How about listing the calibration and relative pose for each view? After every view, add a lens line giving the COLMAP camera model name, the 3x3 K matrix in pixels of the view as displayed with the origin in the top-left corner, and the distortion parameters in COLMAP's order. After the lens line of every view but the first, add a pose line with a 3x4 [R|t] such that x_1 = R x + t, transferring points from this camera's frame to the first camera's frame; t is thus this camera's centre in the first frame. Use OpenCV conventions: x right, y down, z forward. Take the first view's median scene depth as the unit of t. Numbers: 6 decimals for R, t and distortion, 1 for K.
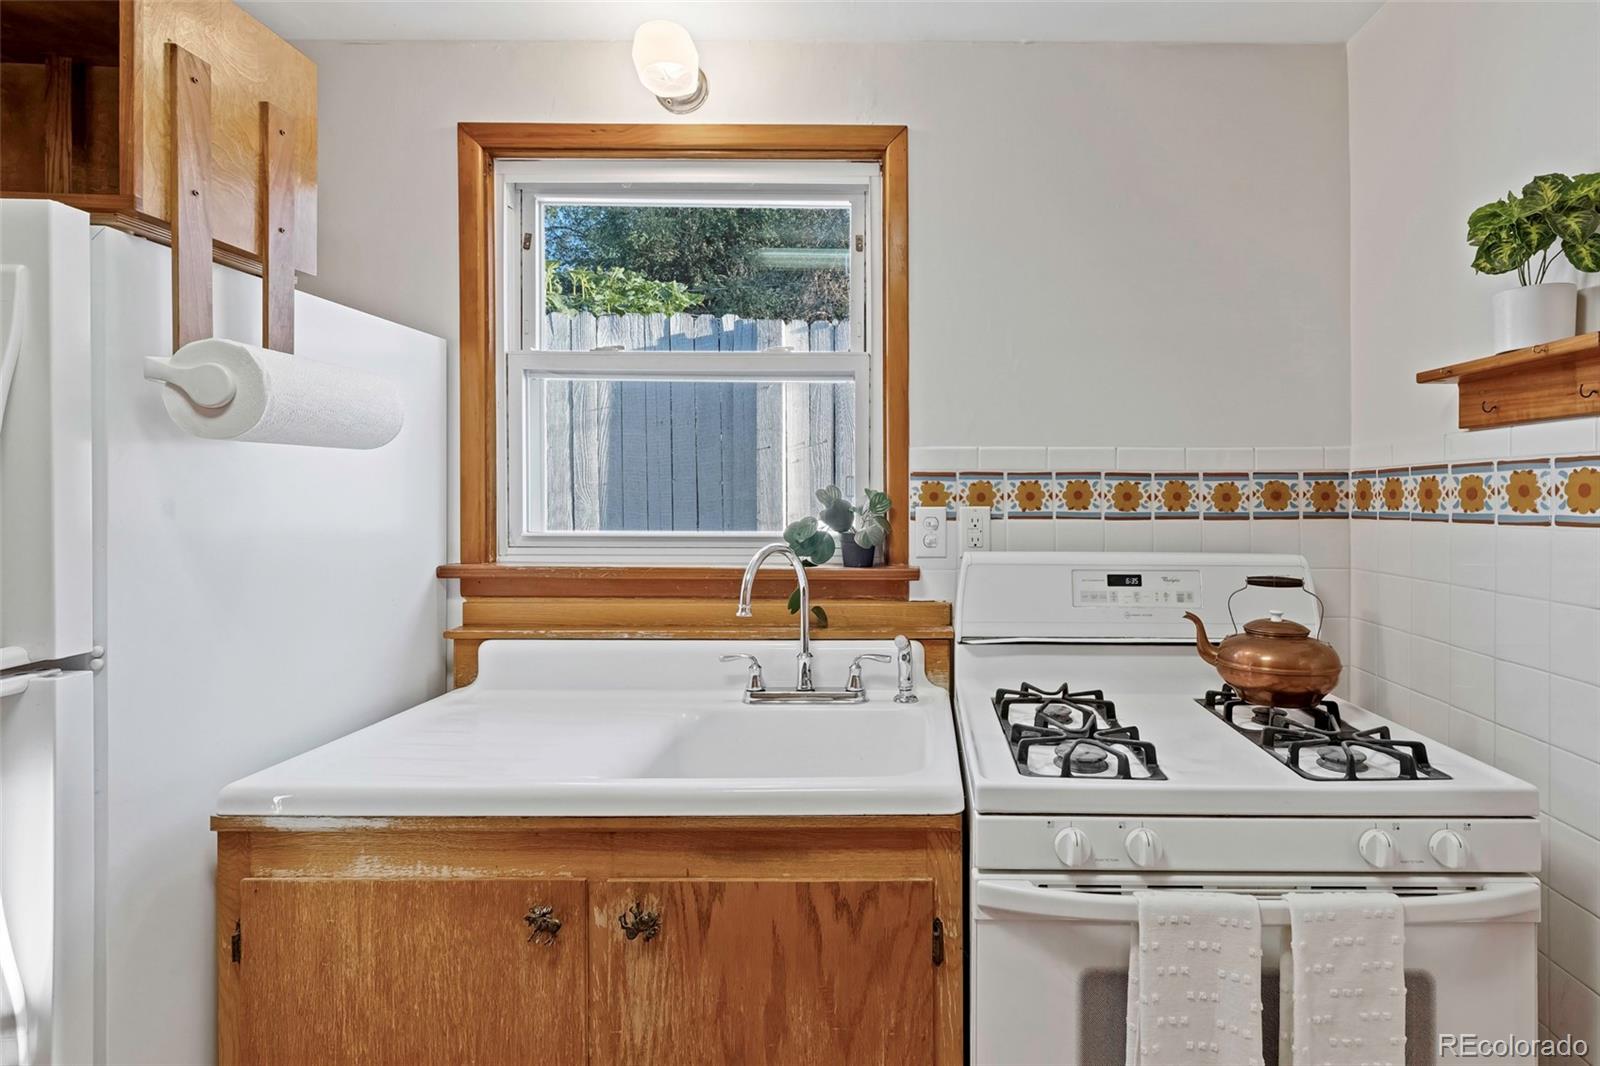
lens RADIAL K [[754.8, 0, 916.6], [0, 754.8, 499.3], [0, 0, 1]] dist [0.002802, 0.000597]
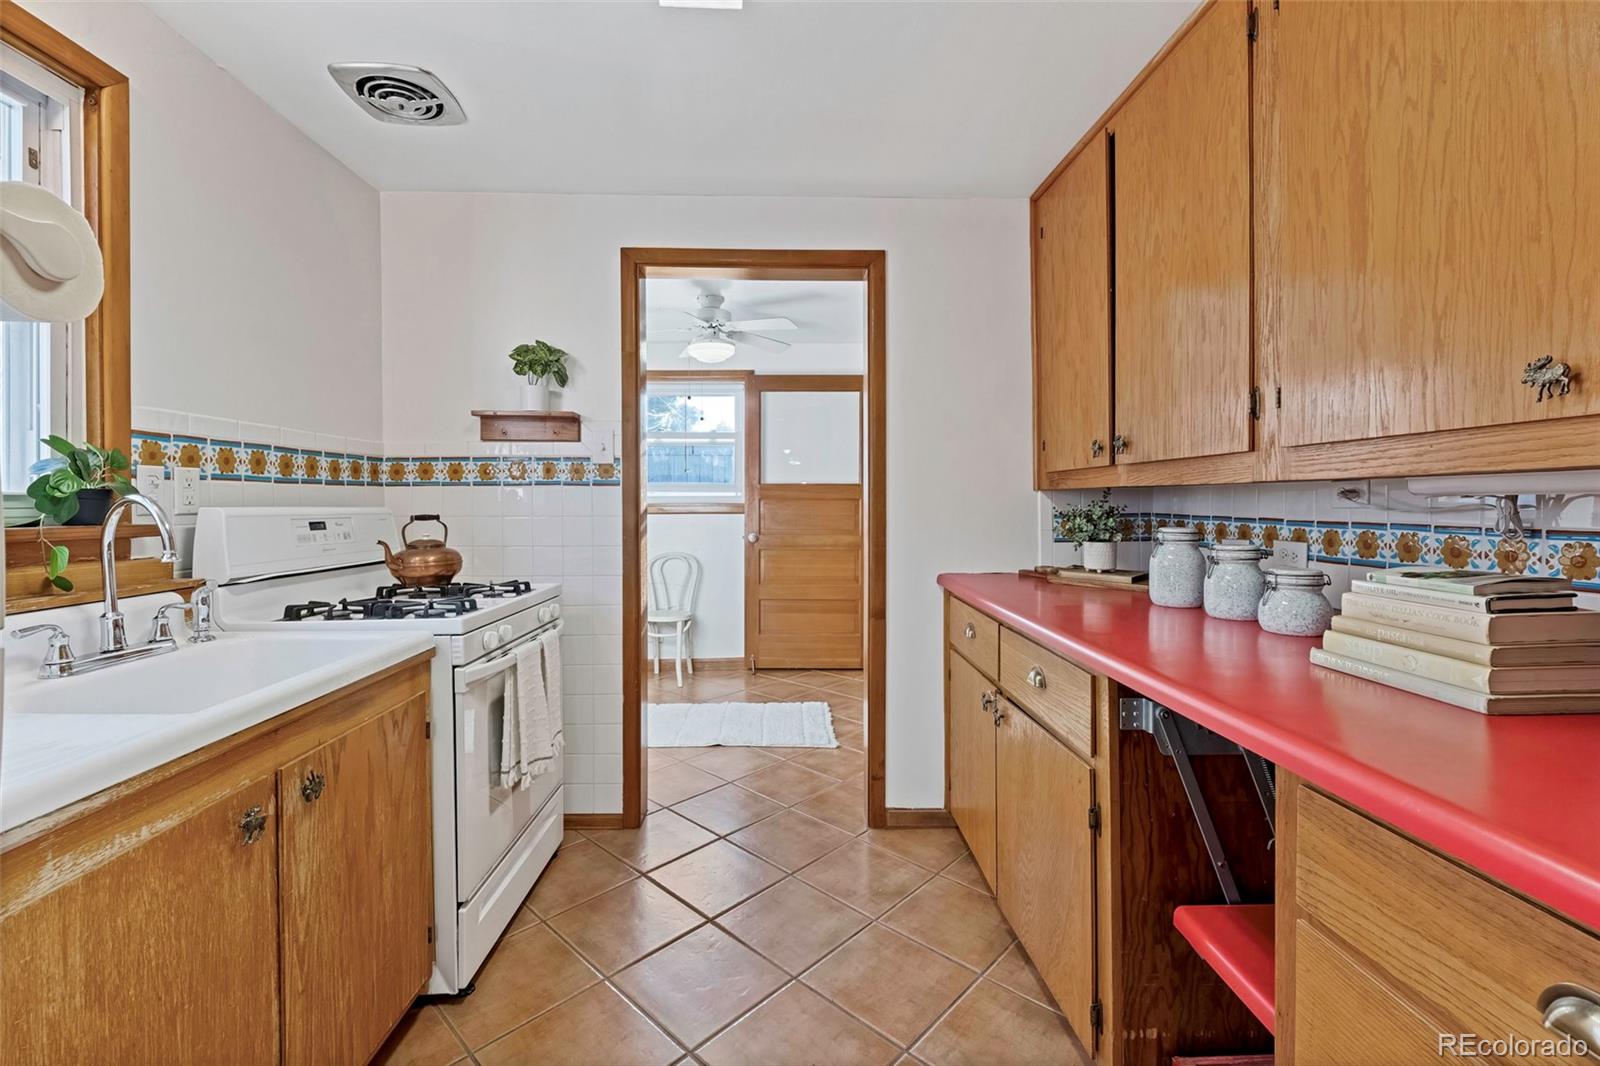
lens RADIAL K [[687.9, 0, 796.0], [0, 687.9, 509.0], [0, 0, 1]] dist [-0.000971, -0.000704]
pose [[-0.029209, -0.010693, 0.999516, -0.995032], [0.002923, 0.999938, 0.010783, 0.065124], [-0.999569, 0.003236, -0.029176, 0.161976]]
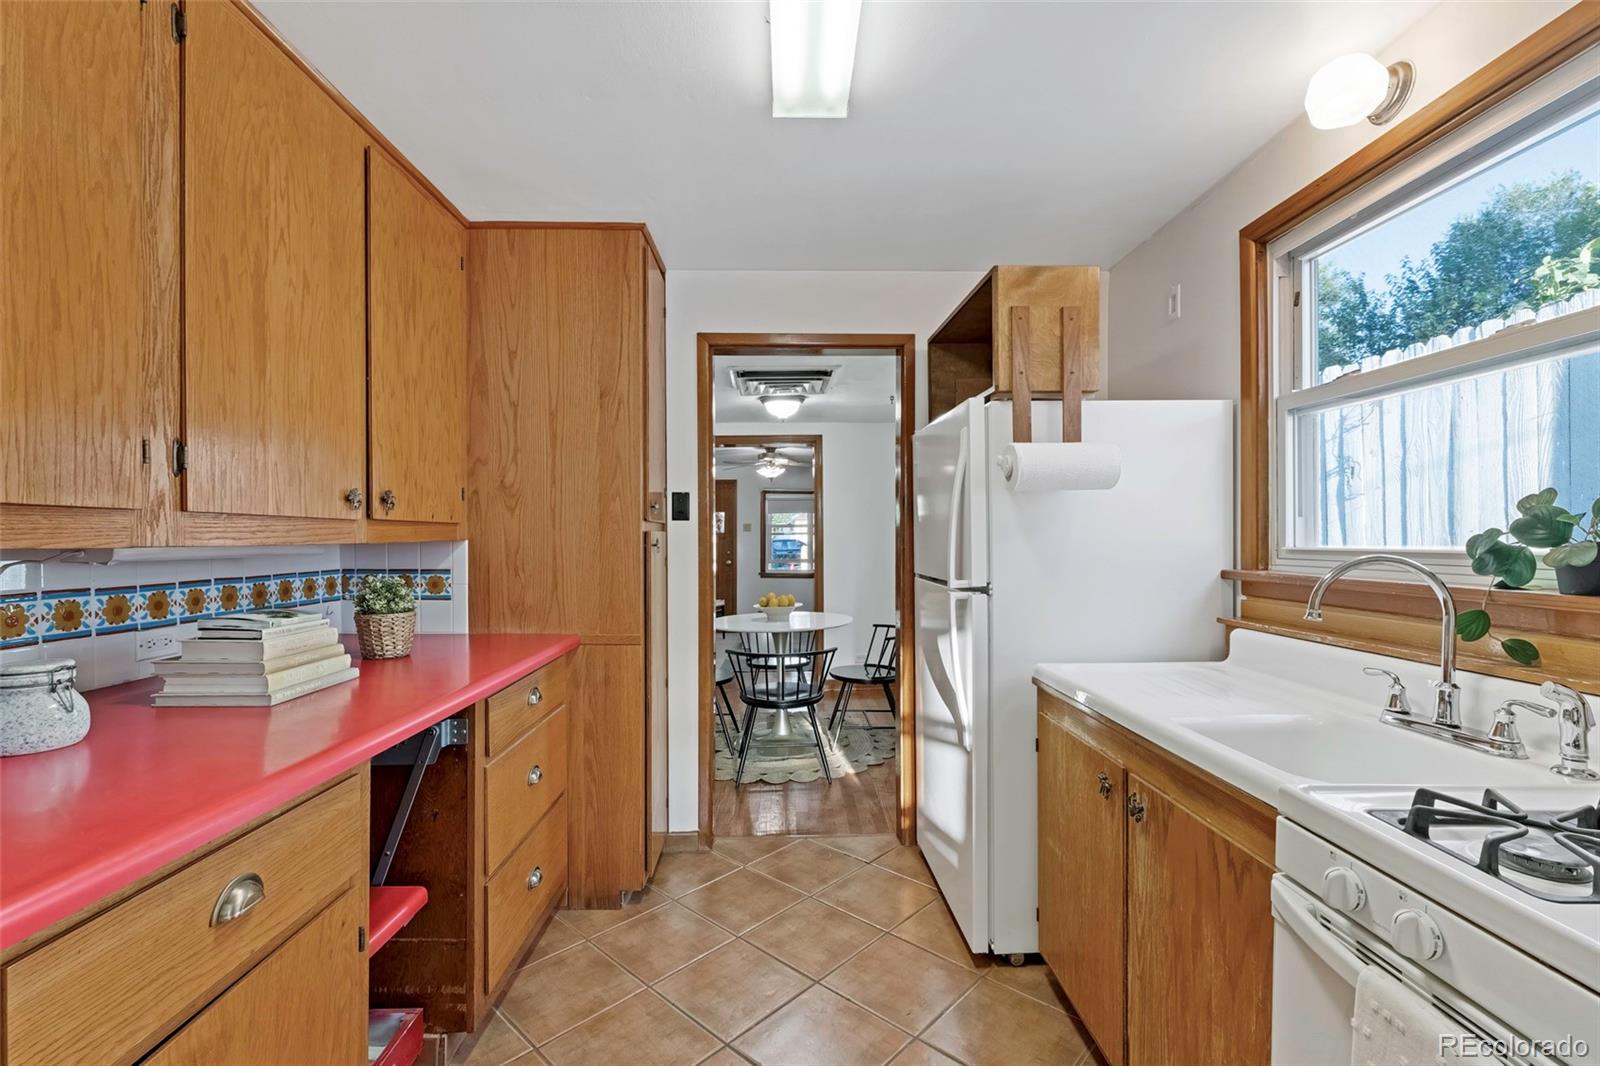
lens RADIAL K [[708.4, 0, 796.2], [0, 708.4, 542.5], [0, 0, 1]] dist [0.001841, 0.000478]
pose [[0.020821, 0.002057, -0.999781, 0.634776], [0.002061, 0.999996, 0.002100, 0.036472], [0.999781, -0.002104, 0.020817, 0.221447]]
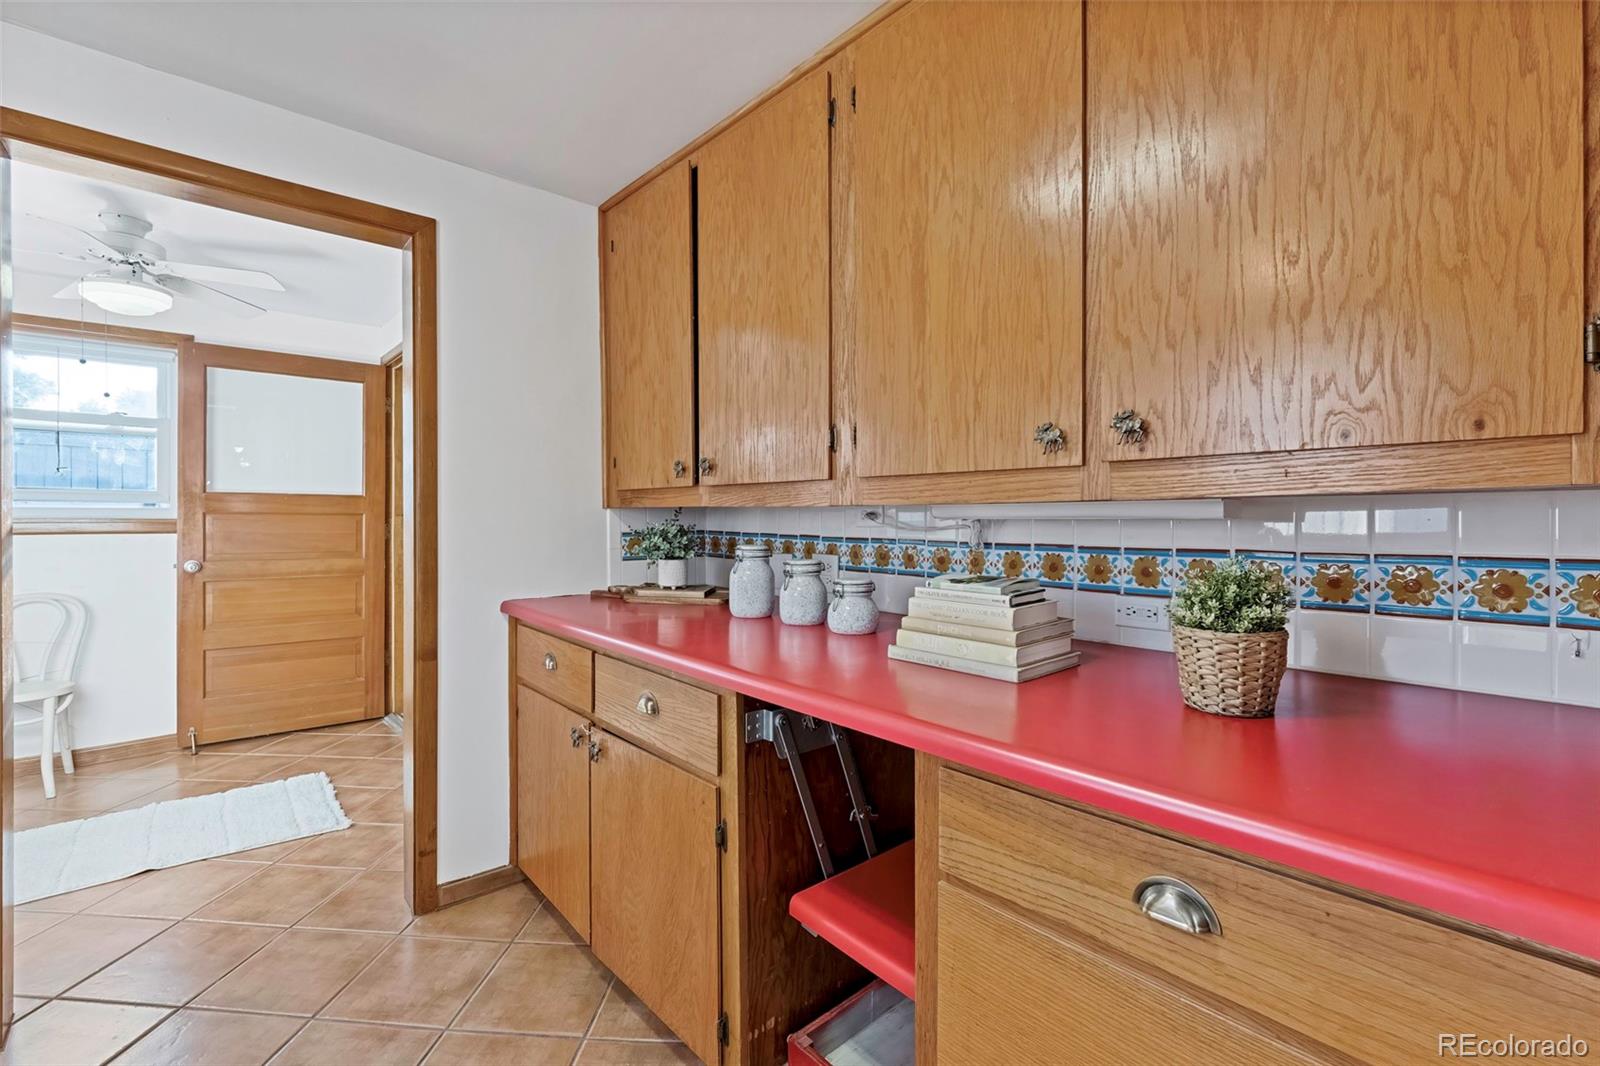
lens RADIAL K [[688.5, 0, 780.7], [0, 688.5, 521.7], [0, 0, 1]] dist [0.001059, -0.000763]
pose [[-0.653290, -0.008459, 0.757061, -0.856215], [-0.003022, 0.999959, 0.008565, 0.056587], [-0.757102, 0.003308, -0.653288, 0.277070]]
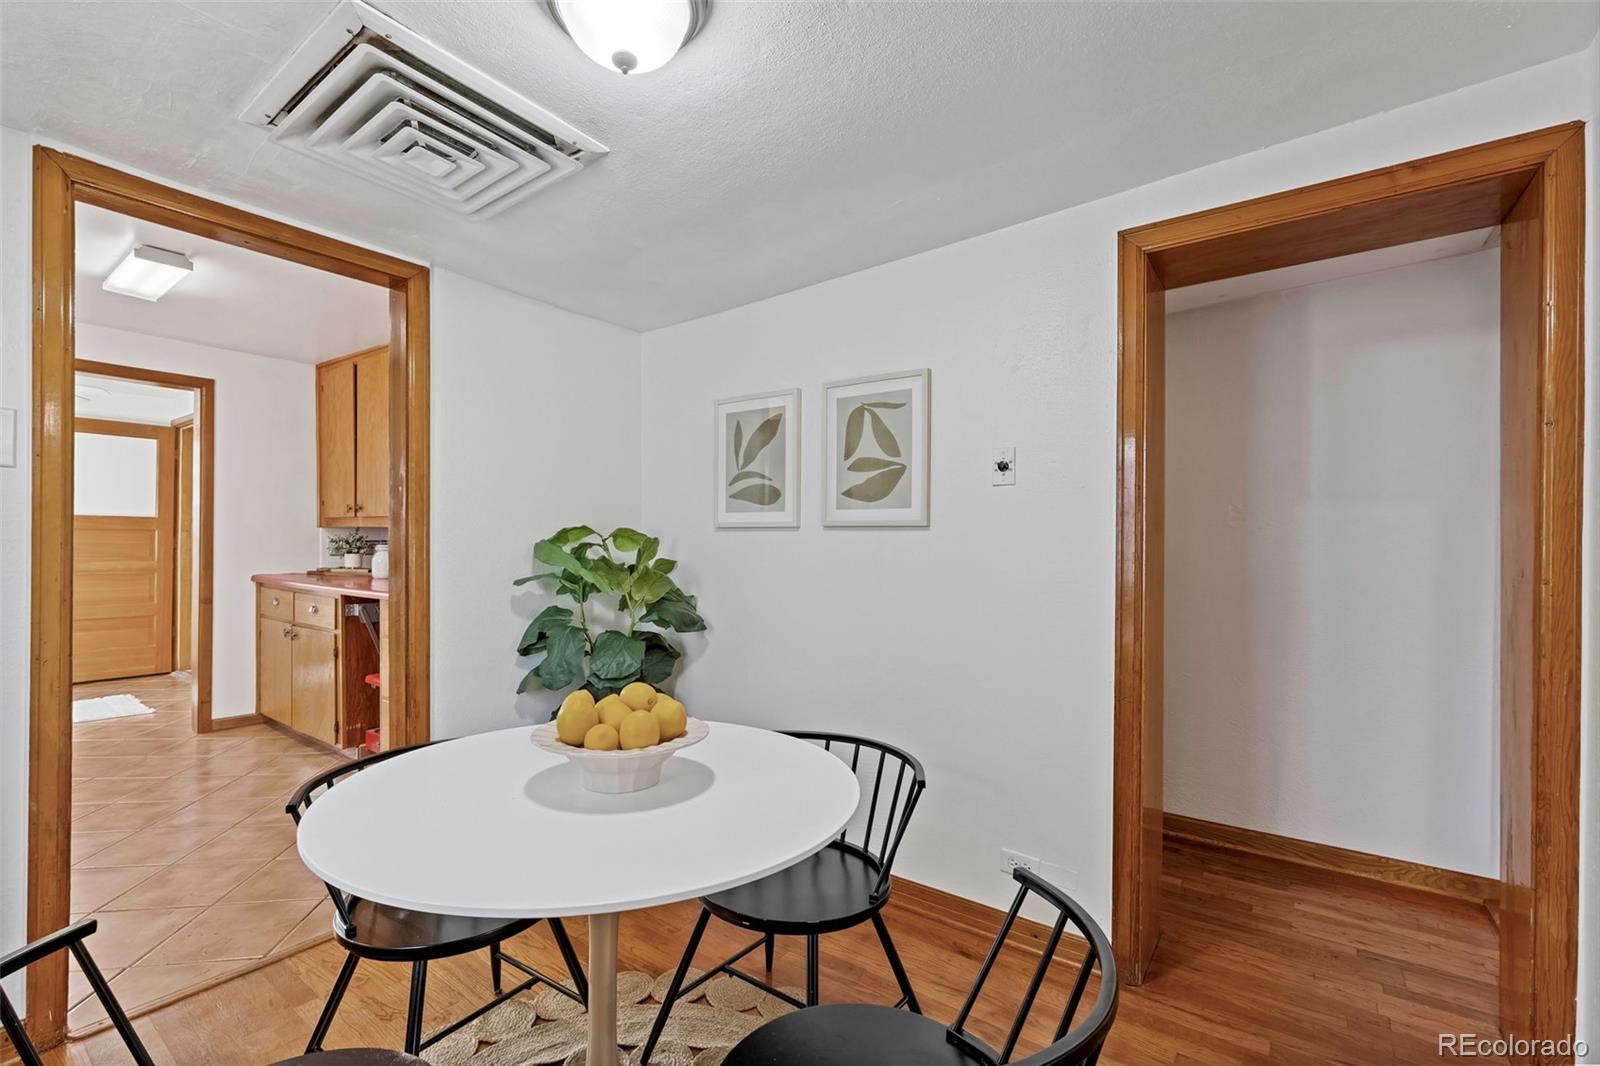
lens RADIAL K [[679.4, 0, 778.3], [0, 679.4, 536.4], [0, 0, 1]] dist [-0.000292, -0.000313]
pose [[-0.805116, -0.005023, 0.593096, -2.680245], [-0.006728, 0.999977, -0.000665, 0.067469], [-0.593079, -0.004526, -0.805132, 0.715377]]
